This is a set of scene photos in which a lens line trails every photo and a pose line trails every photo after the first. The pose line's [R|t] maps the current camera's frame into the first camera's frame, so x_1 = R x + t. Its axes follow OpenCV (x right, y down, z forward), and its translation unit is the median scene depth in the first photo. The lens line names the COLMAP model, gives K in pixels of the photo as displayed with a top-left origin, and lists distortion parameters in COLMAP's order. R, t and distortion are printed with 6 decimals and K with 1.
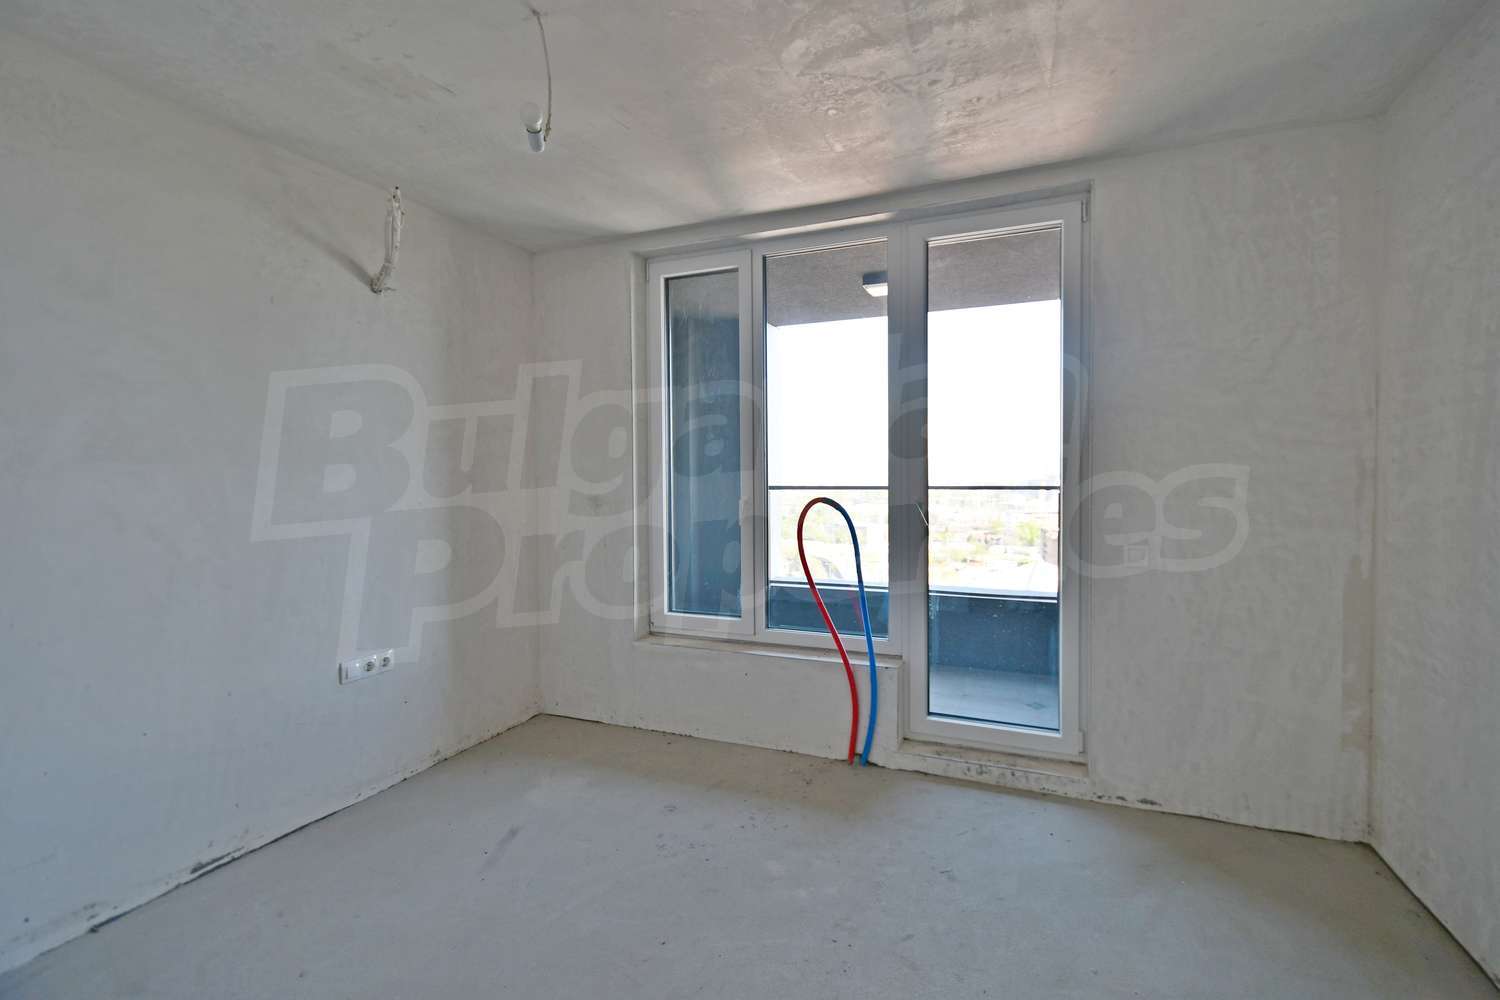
lens RADIAL K [[658.0, 0, 753.3], [0, 658.0, 444.0], [0, 0, 1]] dist [0.016032, -0.016651]
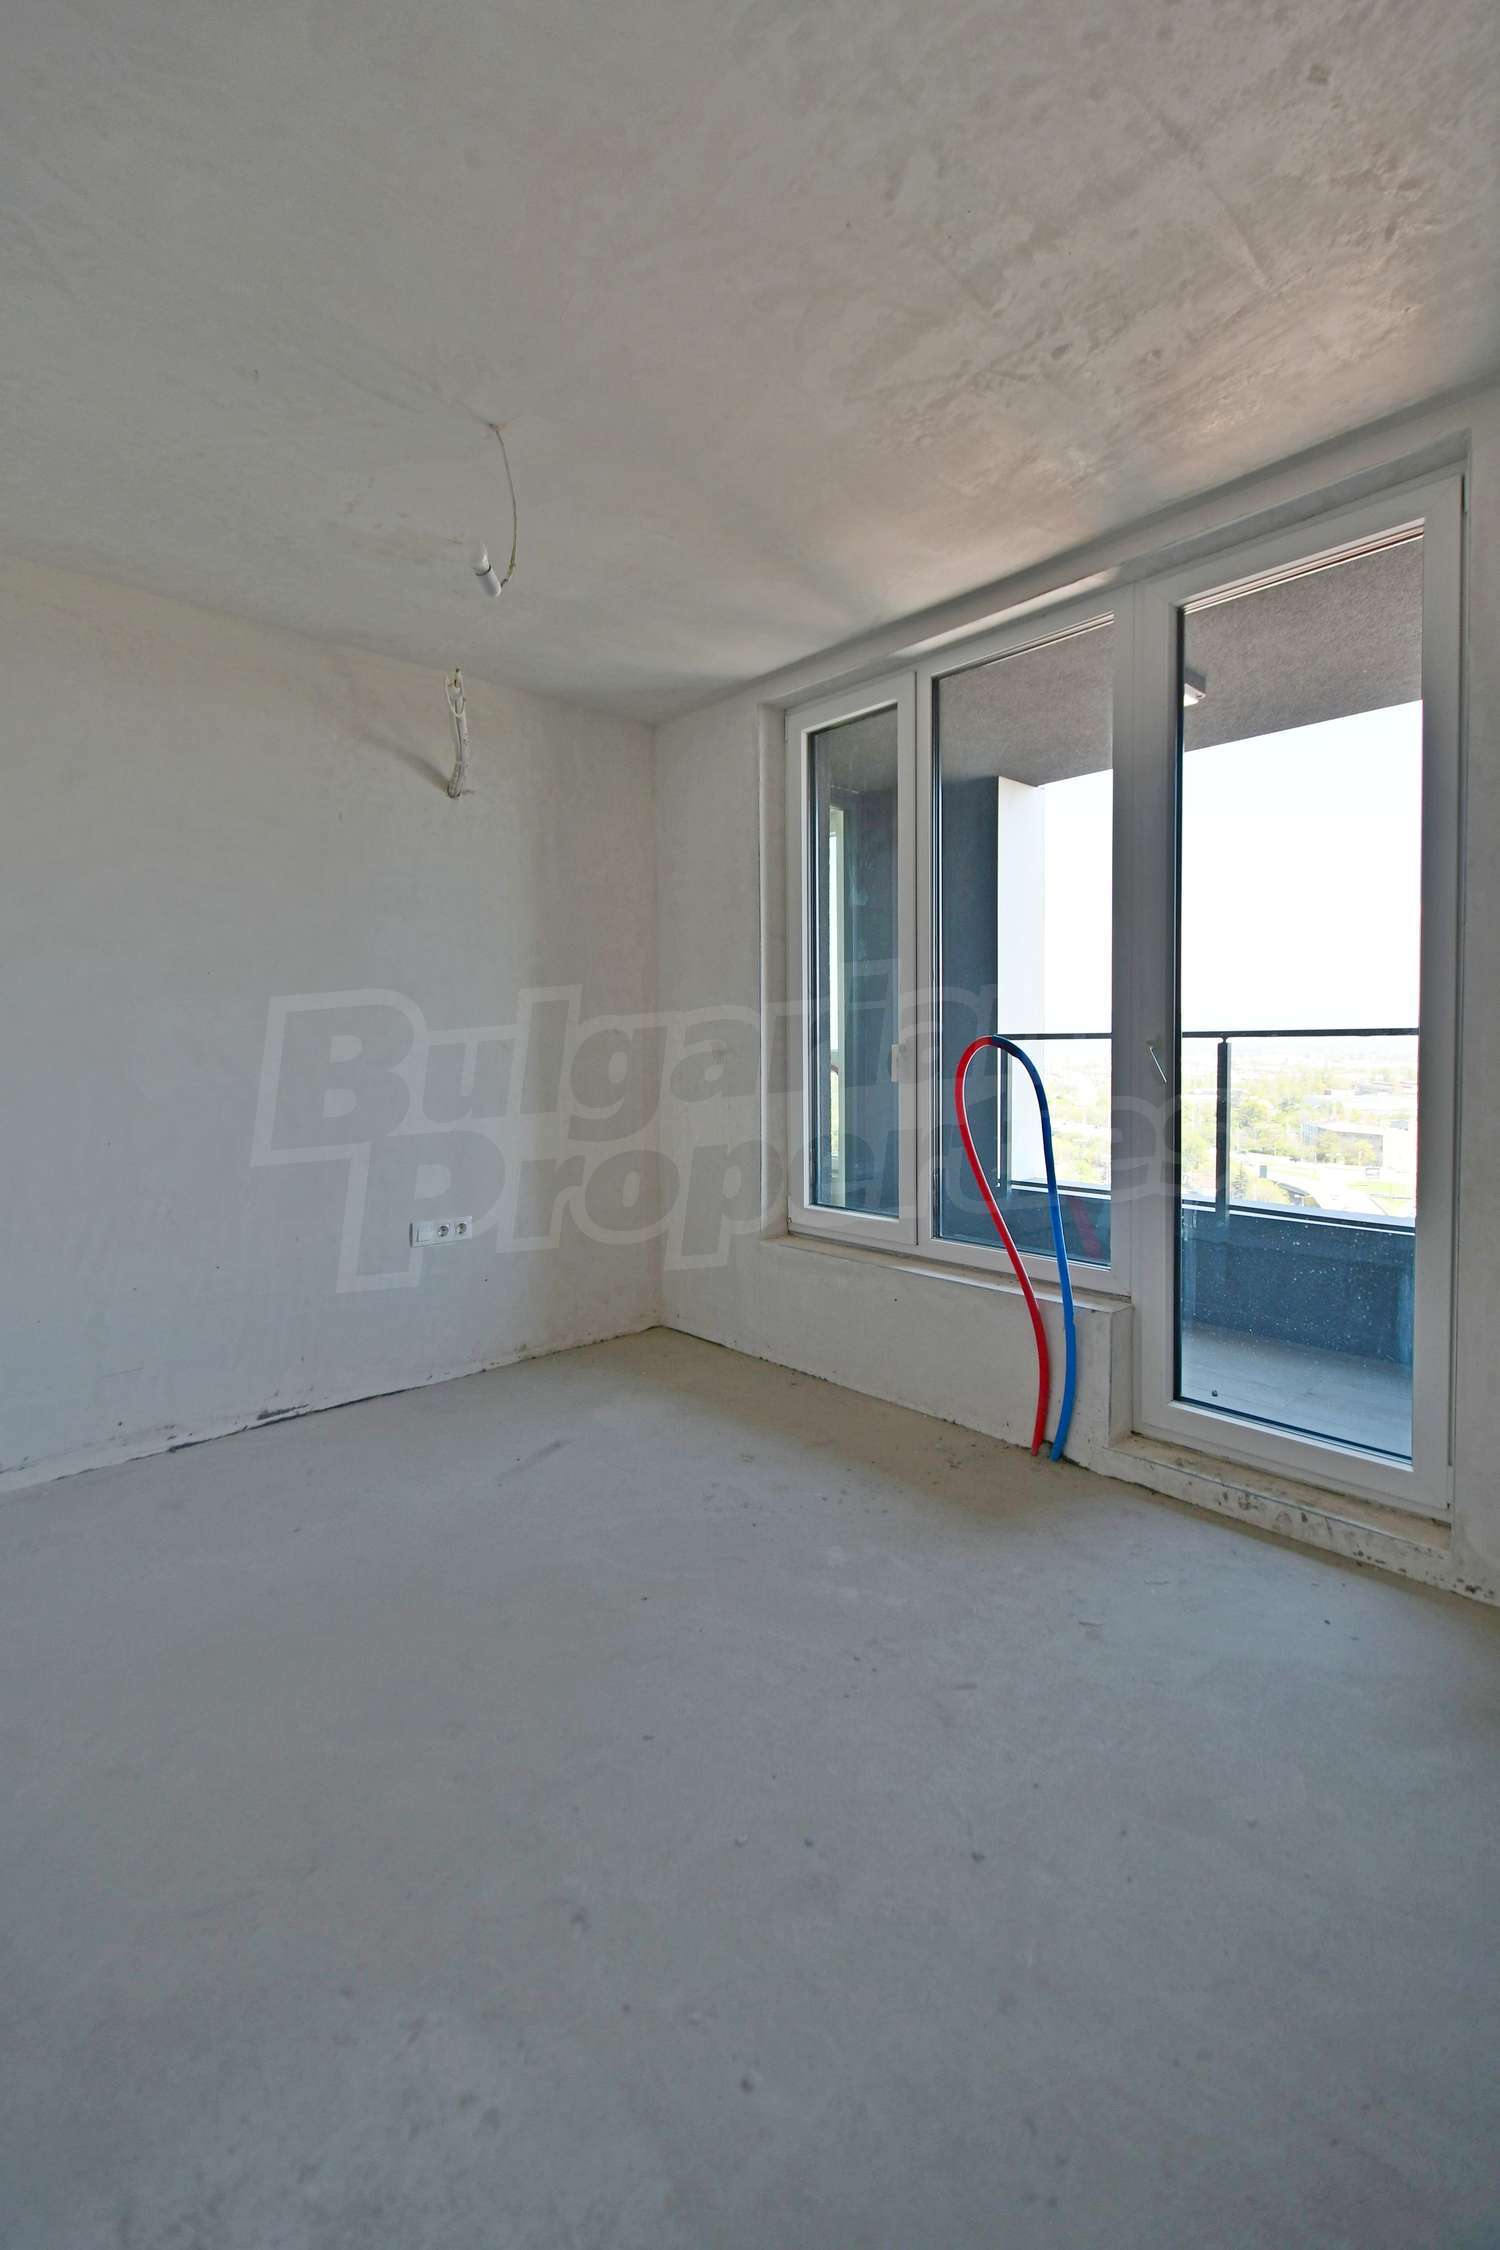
lens RADIAL K [[986.9, 0, 718.0], [0, 986.9, 1011.9], [0, 0, 1]] dist [0.016032, -0.016651]
pose [[0.890484, -0.013349, -0.454818, 0.320575], [0.017705, 0.999829, 0.005319, 0.048209], [0.454670, -0.012789, 0.890568, 0.016237]]
